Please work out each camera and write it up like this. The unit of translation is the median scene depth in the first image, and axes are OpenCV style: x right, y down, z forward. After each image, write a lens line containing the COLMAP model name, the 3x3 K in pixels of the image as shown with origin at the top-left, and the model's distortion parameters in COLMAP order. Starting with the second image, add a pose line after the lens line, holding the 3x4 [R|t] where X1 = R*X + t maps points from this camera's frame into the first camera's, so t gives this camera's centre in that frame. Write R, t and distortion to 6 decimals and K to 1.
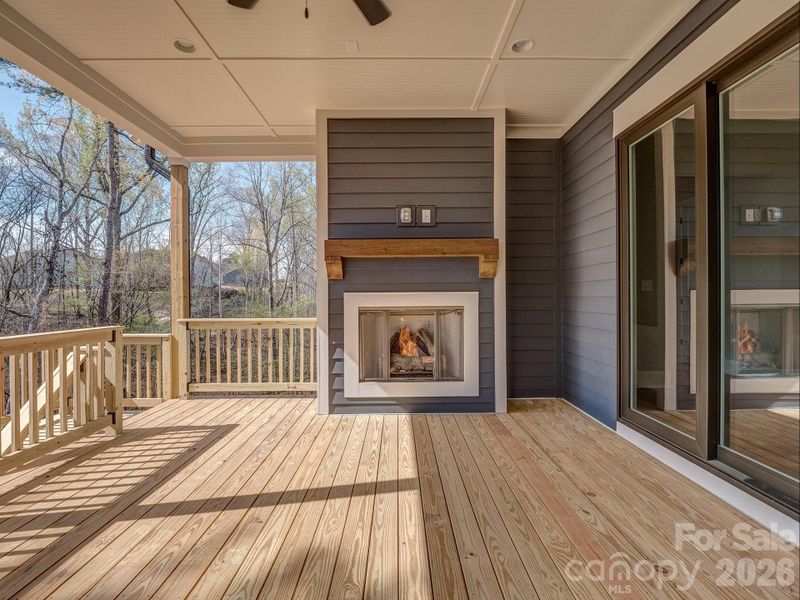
lens RADIAL K [[398.7, 0, 402.3], [0, 398.7, 299.8], [0, 0, 1]] dist [0.009781, -0.003272]
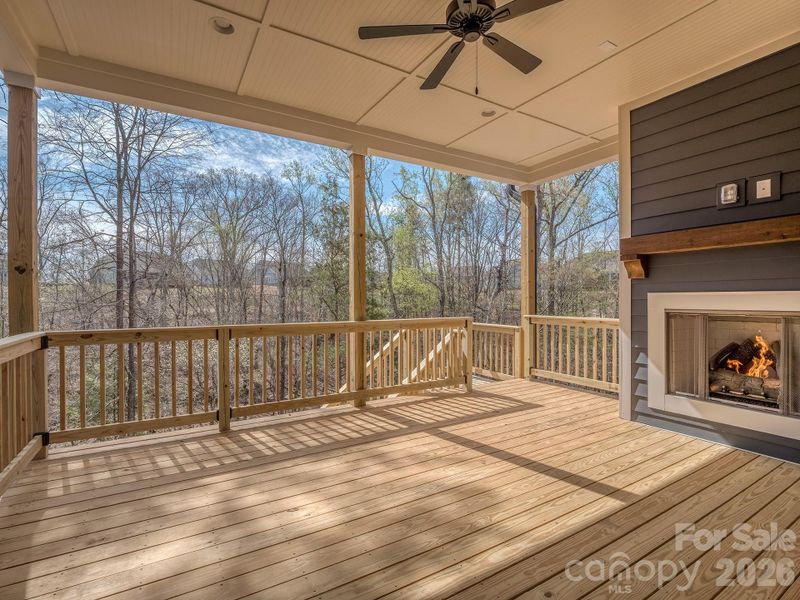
lens RADIAL K [[398.7, 0, 396.8], [0, 398.7, 300.6], [0, 0, 1]] dist [0.009781, -0.003272]
pose [[0.506015, 0.010334, -0.862463, 0.355764], [-0.008647, 0.999939, 0.006908, -0.001453], [0.862481, 0.003962, 0.506074, 0.034432]]
